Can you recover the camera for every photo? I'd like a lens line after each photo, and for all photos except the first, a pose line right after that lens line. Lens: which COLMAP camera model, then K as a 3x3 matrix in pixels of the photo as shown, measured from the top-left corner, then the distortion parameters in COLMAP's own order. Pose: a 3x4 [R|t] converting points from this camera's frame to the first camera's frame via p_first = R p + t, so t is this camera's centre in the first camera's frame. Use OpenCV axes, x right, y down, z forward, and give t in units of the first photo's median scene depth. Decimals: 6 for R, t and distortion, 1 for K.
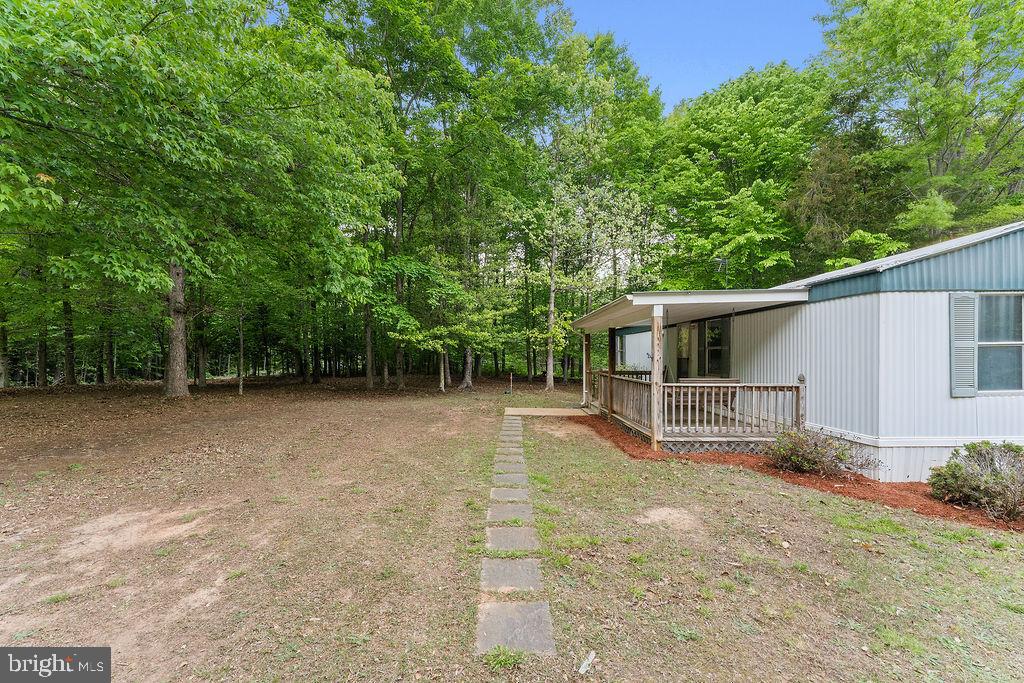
lens RADIAL K [[408.1, 0, 503.5], [0, 408.1, 356.8], [0, 0, 1]] dist [0.000900, 0.000813]
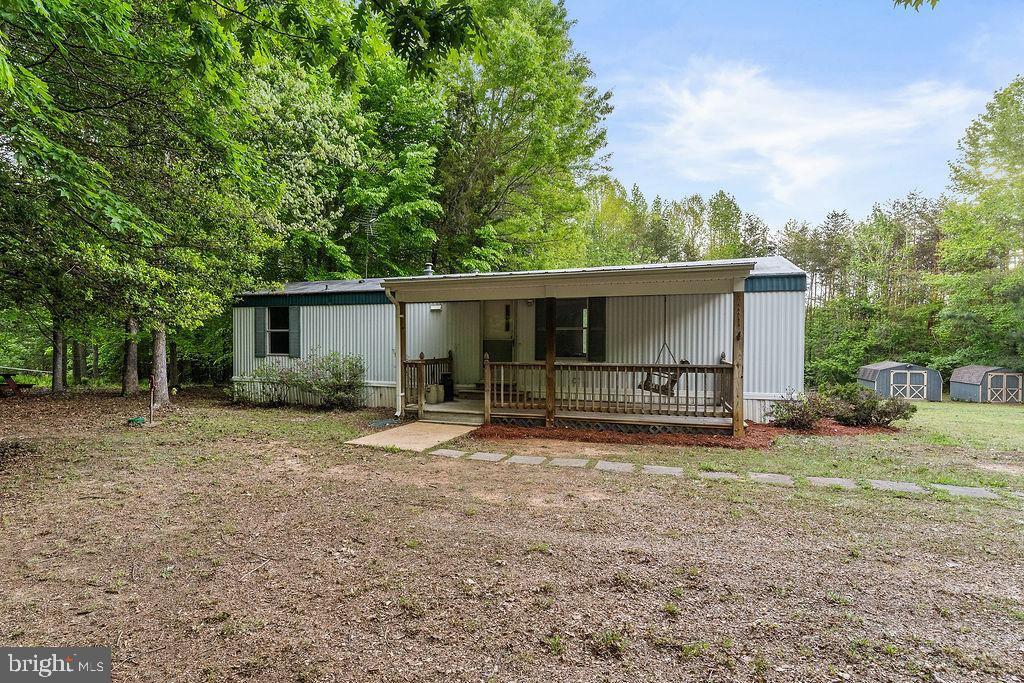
lens RADIAL K [[504.8, 0, 489.6], [0, 504.8, 349.8], [0, 0, 1]] dist [-0.001216, 0.000481]
pose [[0.331615, -0.012878, 0.943327, -0.653399], [0.004180, 0.999917, 0.012181, 0.013319], [-0.943405, -0.000097, 0.331642, 0.871827]]
